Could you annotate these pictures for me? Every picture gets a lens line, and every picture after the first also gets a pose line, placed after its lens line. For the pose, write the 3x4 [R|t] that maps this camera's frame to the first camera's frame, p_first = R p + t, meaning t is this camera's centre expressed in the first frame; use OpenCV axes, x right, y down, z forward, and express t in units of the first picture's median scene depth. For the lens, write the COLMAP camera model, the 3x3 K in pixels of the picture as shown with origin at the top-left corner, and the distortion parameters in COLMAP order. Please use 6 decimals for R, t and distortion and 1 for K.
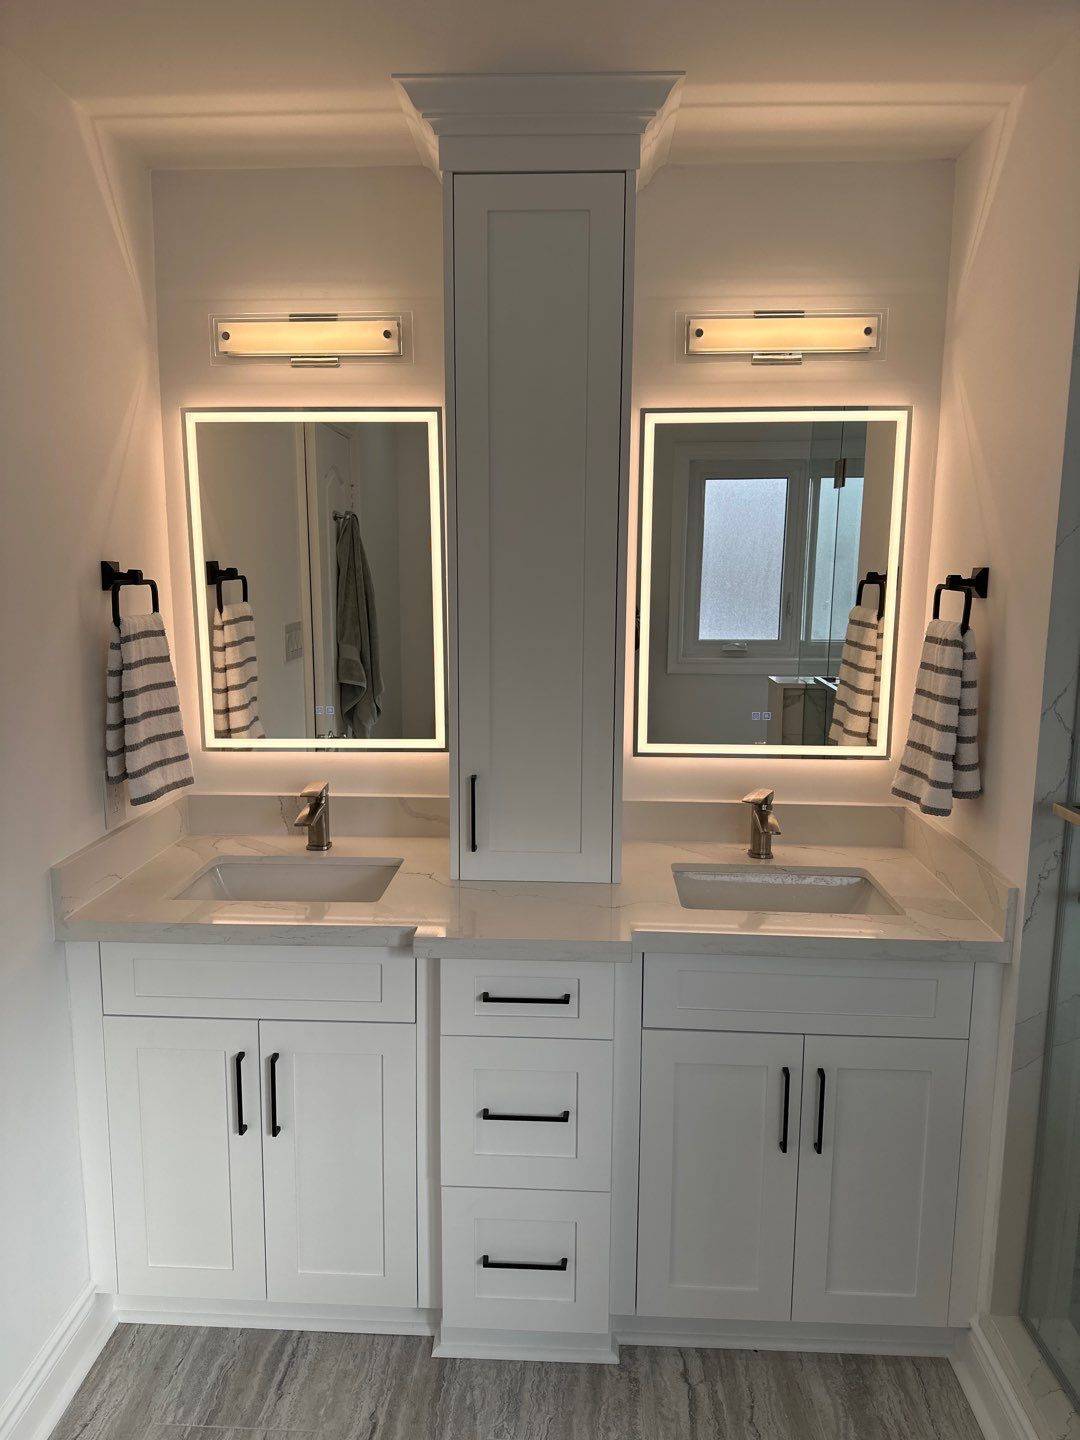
lens RADIAL K [[1017.8, 0, 537.0], [0, 1017.8, 715.4], [0, 0, 1]] dist [0.031614, -0.037497]
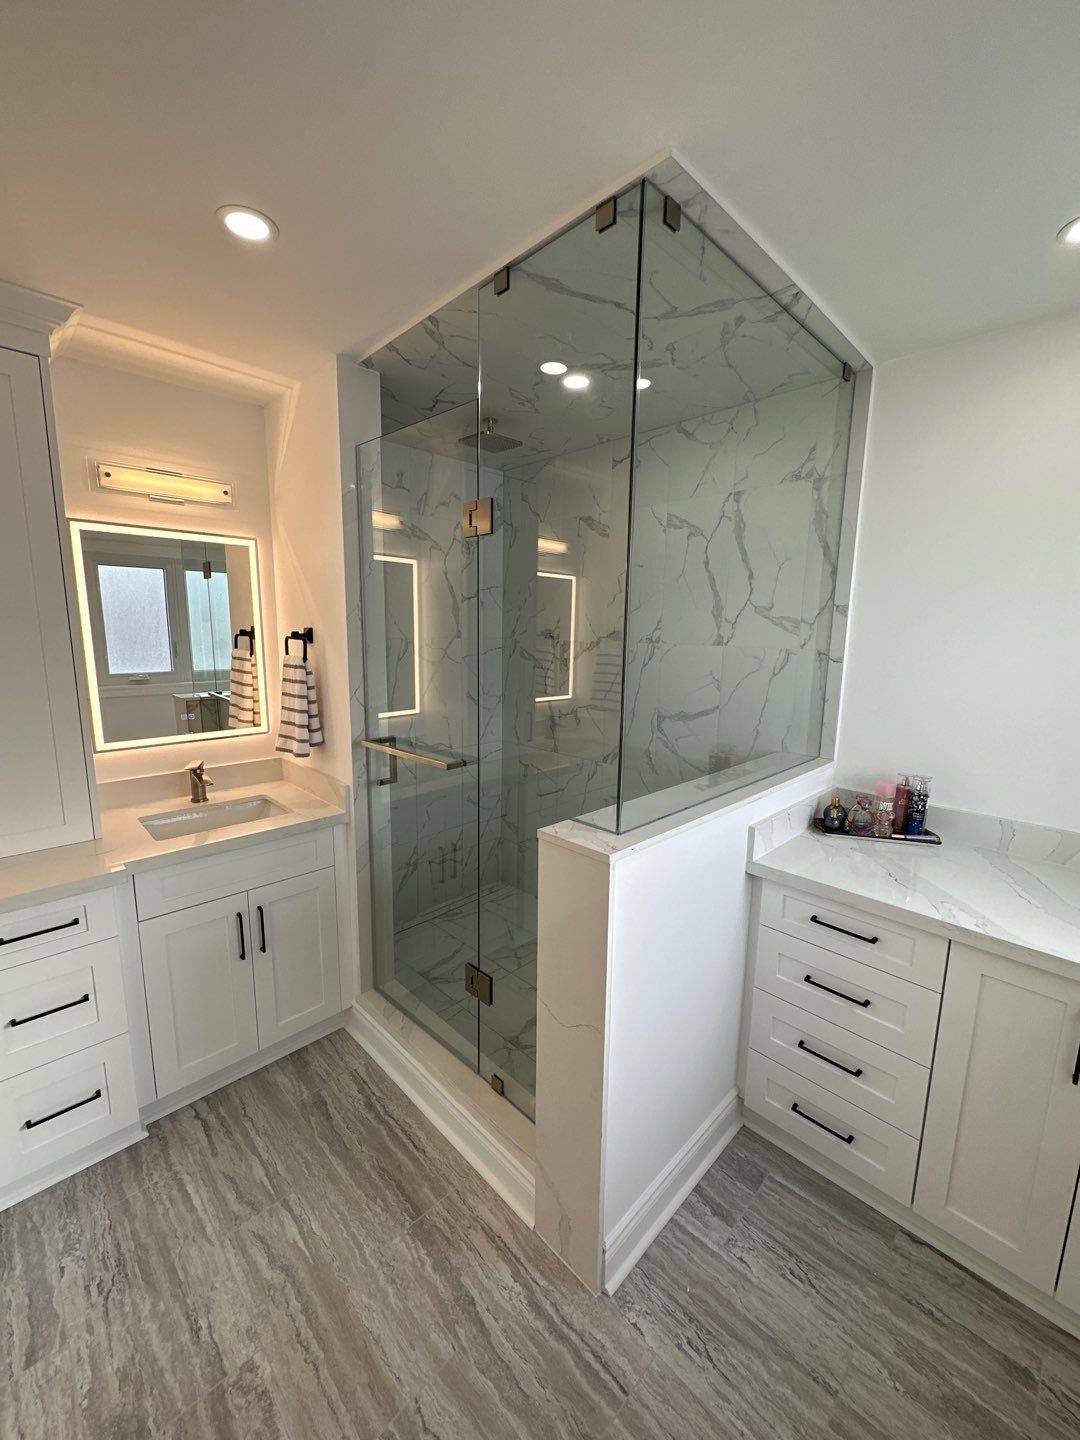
lens RADIAL K [[579.9, 0, 544.3], [0, 579.9, 719.0], [0, 0, 1]] dist [0.000819, -0.000960]
pose [[0.675886, -0.116508, 0.727739, -0.082242], [0.103525, 0.992644, 0.062770, 0.004990], [-0.729699, 0.032914, 0.682976, -0.070601]]
